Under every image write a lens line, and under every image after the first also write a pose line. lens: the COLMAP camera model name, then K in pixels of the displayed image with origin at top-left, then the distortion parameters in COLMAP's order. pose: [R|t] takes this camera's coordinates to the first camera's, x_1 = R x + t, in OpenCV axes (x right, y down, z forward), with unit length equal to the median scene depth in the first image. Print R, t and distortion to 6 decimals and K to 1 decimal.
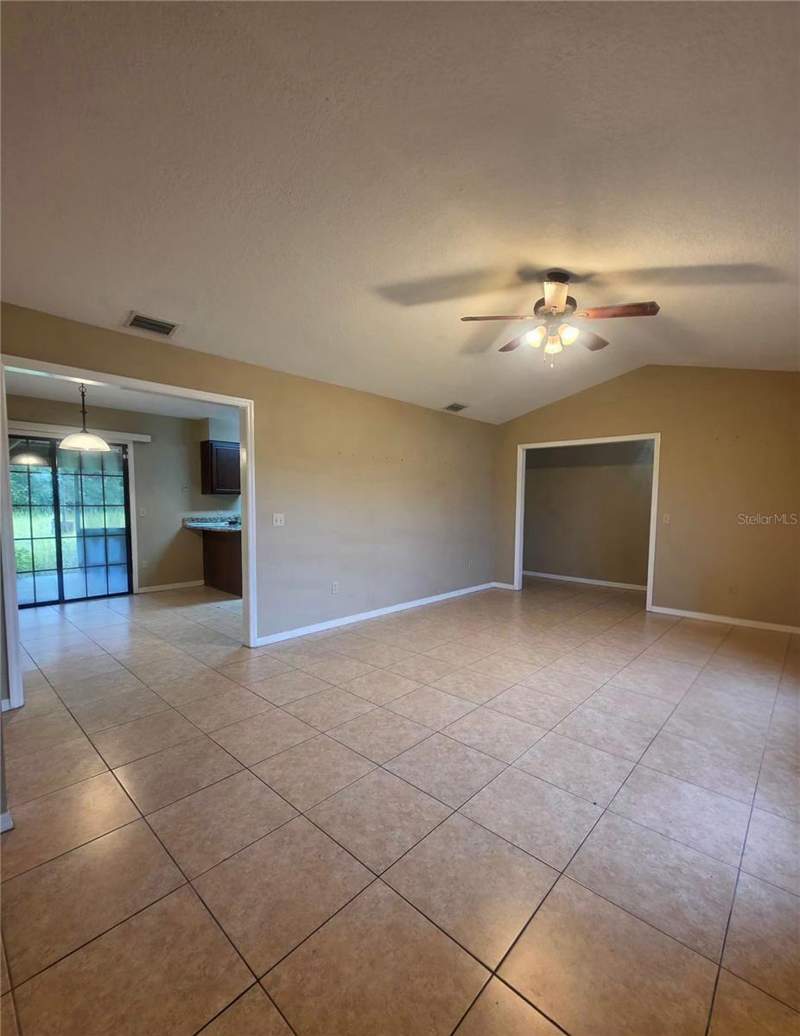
lens RADIAL K [[431.1, 0, 416.3], [0, 431.1, 540.7], [0, 0, 1]] dist [0.000411, 0.000002]
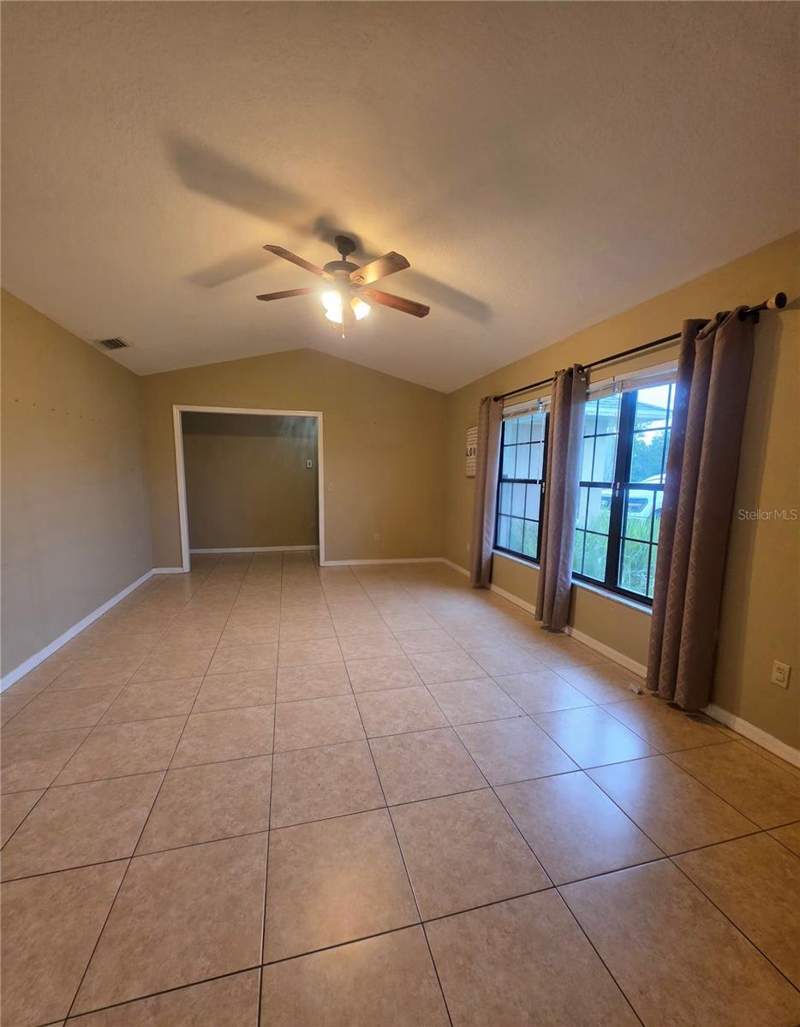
lens RADIAL K [[418.0, 0, 381.1], [0, 418.0, 527.2], [0, 0, 1]] dist [-0.002074, -0.000579]
pose [[0.569179, -0.111373, 0.814636, -0.437047], [0.071240, 0.993738, 0.086084, -0.043755], [-0.819121, 0.009038, 0.573549, 0.361930]]
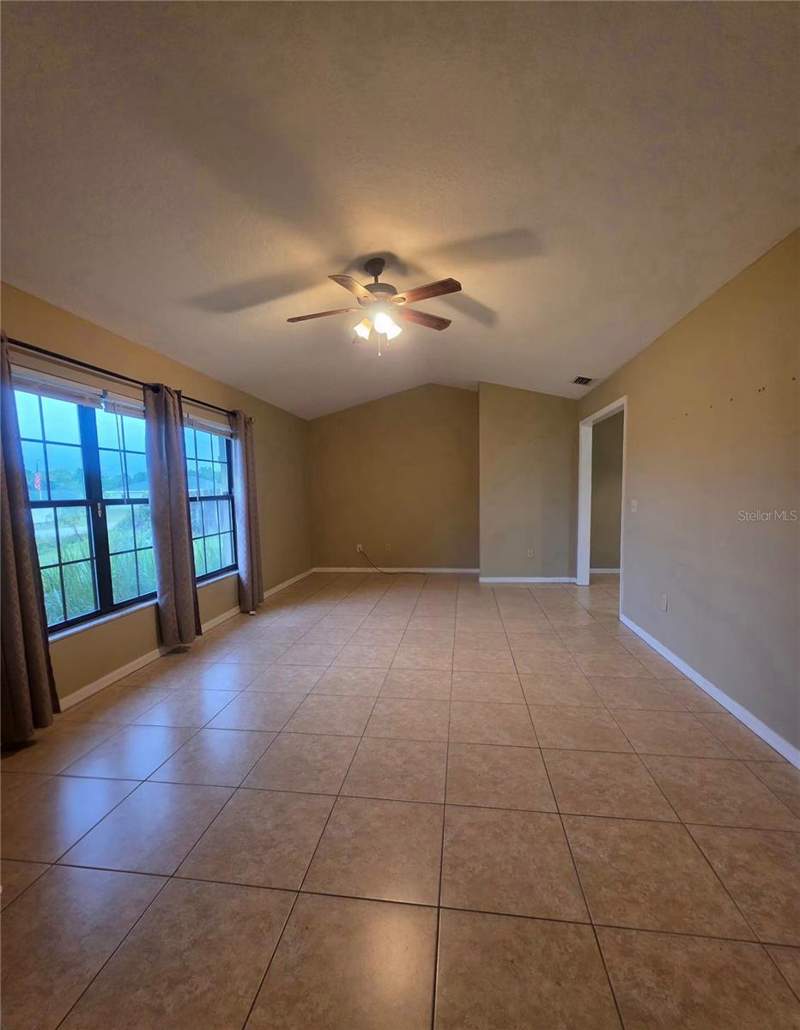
lens RADIAL K [[419.2, 0, 381.1], [0, 419.2, 528.7], [0, 0, 1]] dist [-0.002074, -0.000579]
pose [[-0.849636, 0.048042, -0.525177, 0.810057], [-0.046458, 0.985152, 0.165279, -0.159770], [0.525320, 0.164825, -0.834788, 1.771710]]
